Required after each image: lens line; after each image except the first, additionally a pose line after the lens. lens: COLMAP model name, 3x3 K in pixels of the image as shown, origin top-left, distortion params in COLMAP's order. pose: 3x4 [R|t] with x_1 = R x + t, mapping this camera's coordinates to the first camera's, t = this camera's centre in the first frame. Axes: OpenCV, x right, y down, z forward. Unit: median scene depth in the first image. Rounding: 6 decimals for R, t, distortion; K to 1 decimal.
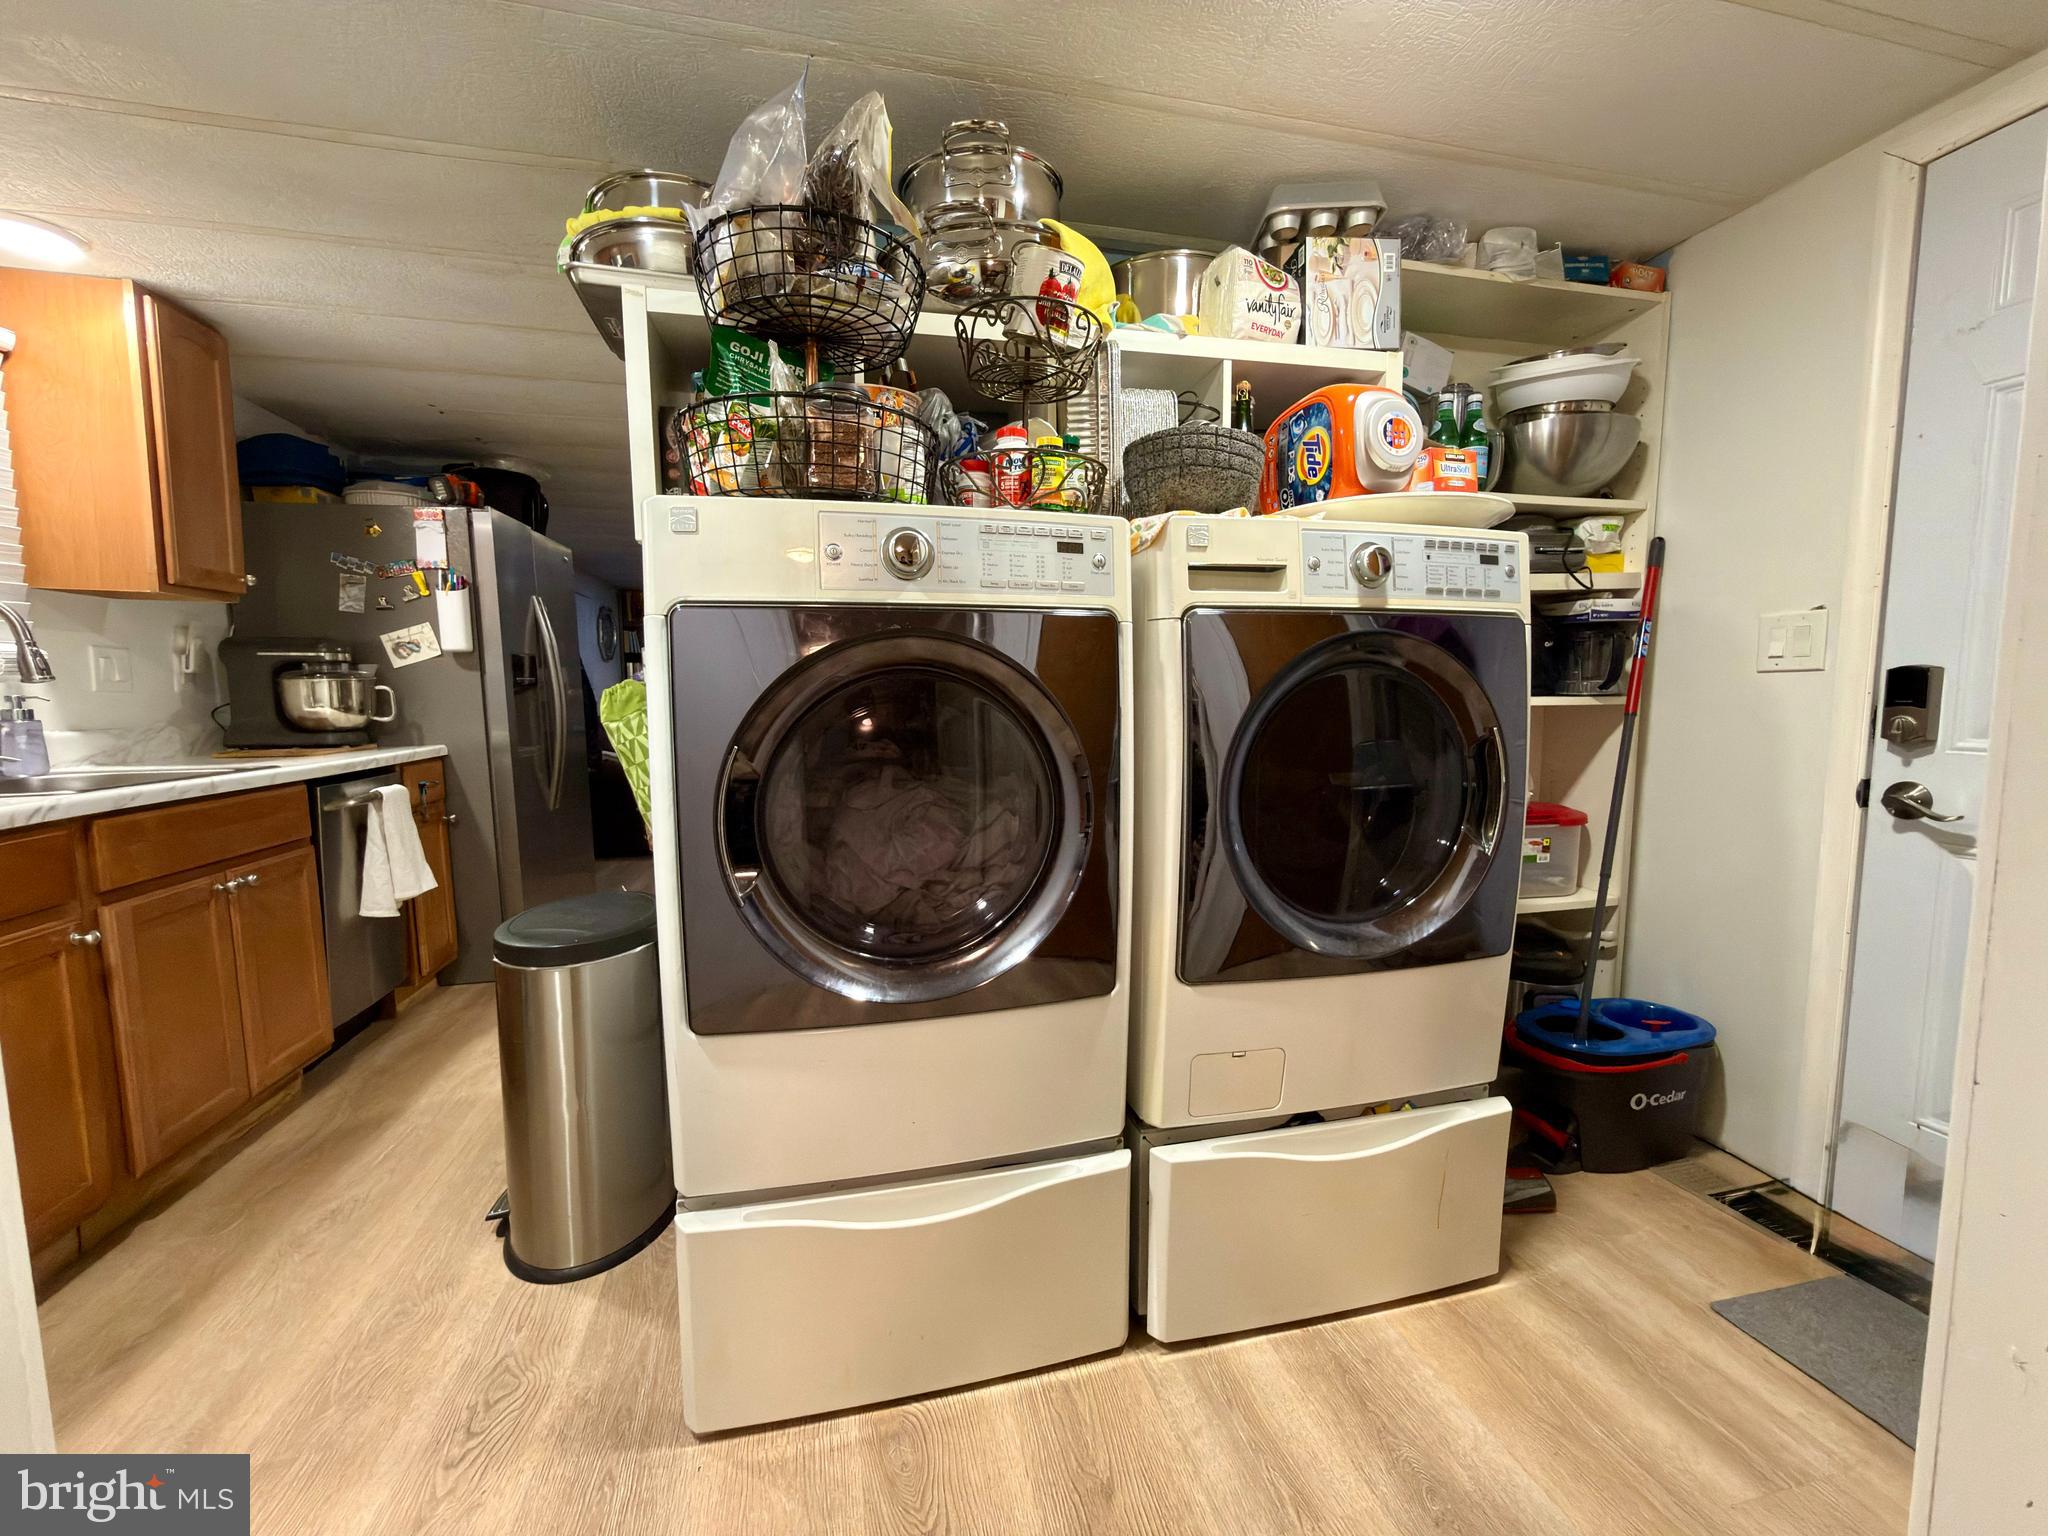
lens RADIAL K [[816.5, 0, 1033.5], [0, 816.5, 771.3], [0, 0, 1]] dist [-0.000334, -0.000292]
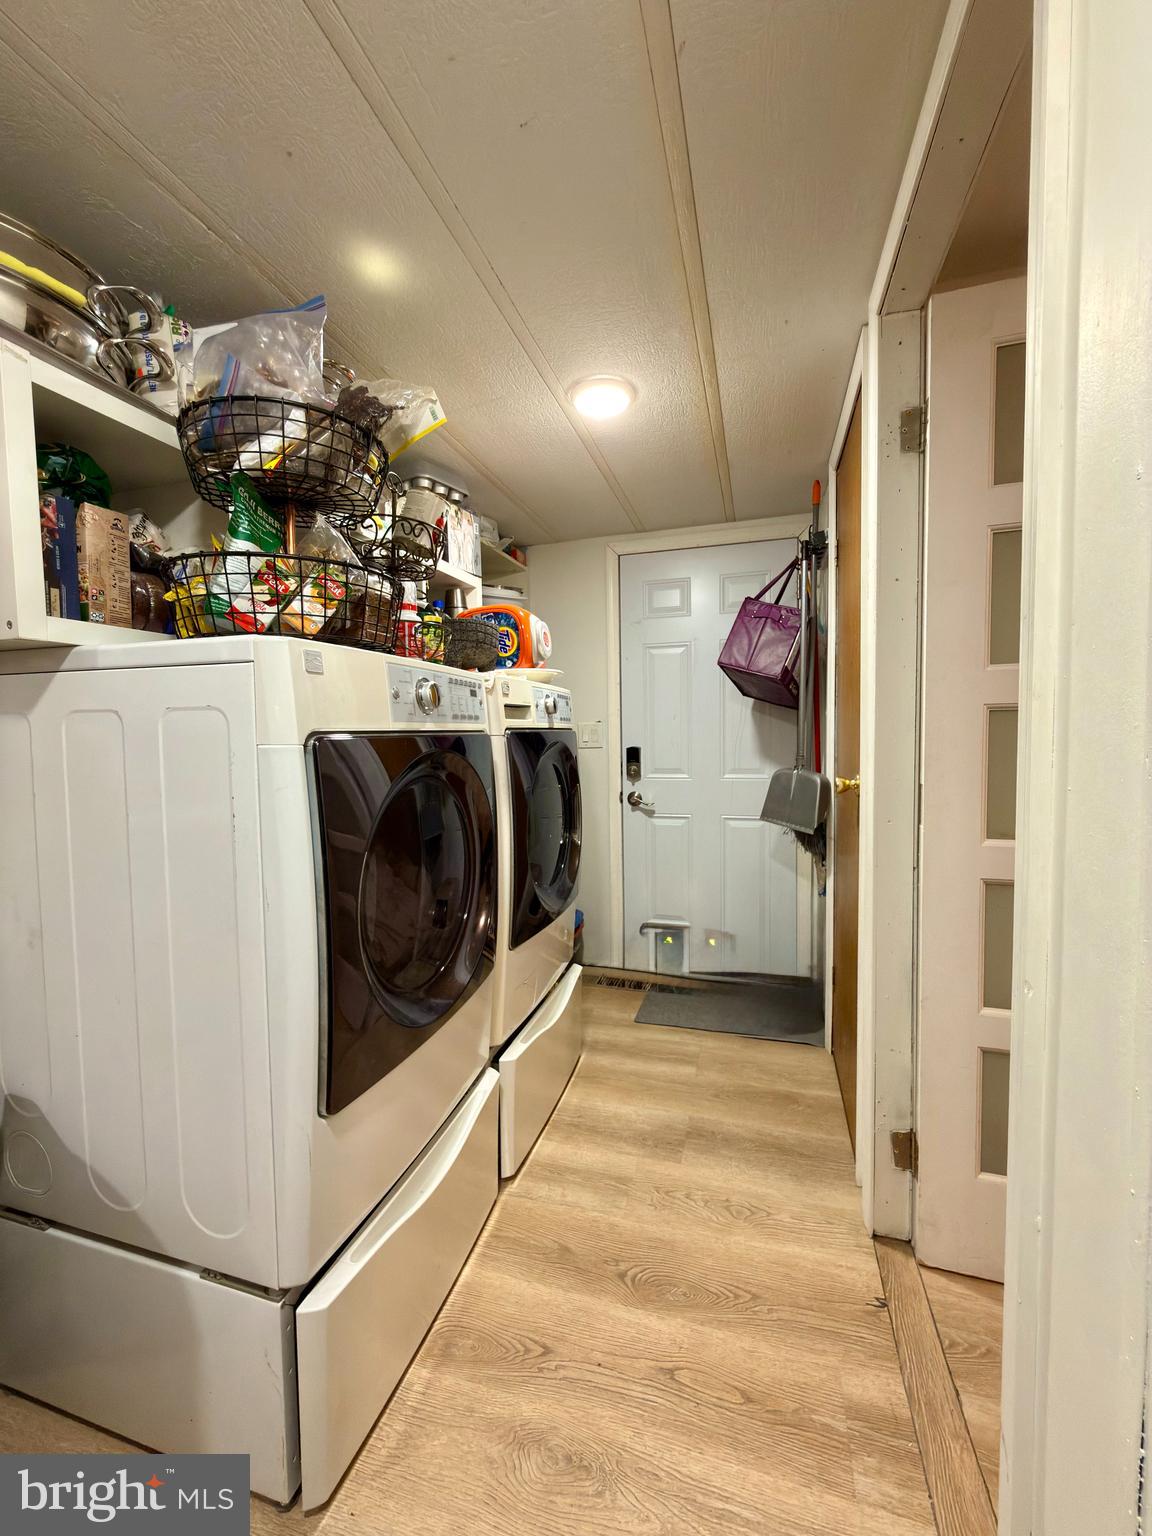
lens RADIAL K [[612.4, 0, 570.1], [0, 612.4, 768.8], [0, 0, 1]] dist [-0.000334, -0.000292]
pose [[0.506349, -0.054319, 0.860616, -0.711834], [0.095622, 0.995396, 0.006566, -0.094256], [-0.857010, 0.078969, 0.509212, 0.194015]]
